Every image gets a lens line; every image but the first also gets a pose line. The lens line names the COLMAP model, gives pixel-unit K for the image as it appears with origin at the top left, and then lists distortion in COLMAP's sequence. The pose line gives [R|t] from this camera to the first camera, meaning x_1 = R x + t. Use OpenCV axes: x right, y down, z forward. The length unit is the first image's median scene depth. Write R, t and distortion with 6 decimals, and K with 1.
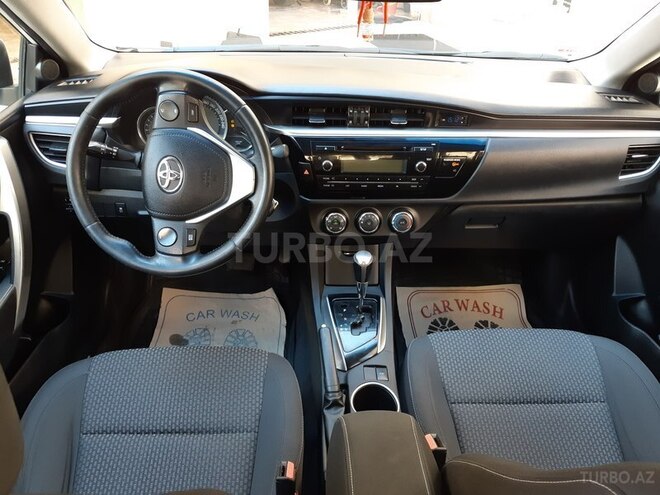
lens RADIAL K [[527.6, 0, 330.0], [0, 527.6, 247.5], [0, 0, 1]] dist [0.075630, -0.132521]
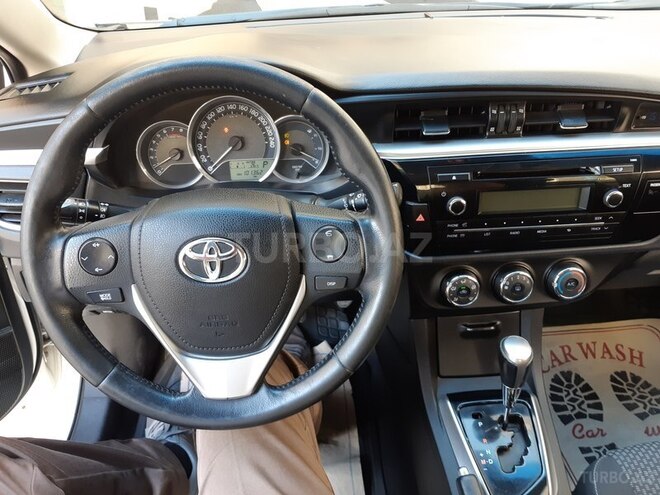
lens RADIAL K [[527.6, 0, 330.0], [0, 527.6, 247.5], [0, 0, 1]] dist [0.075630, -0.132521]
pose [[0.998384, -0.056454, -0.006520, -0.139006], [0.056751, 0.996446, 0.062251, -0.144605], [0.002983, -0.062521, 0.998039, 0.373259]]
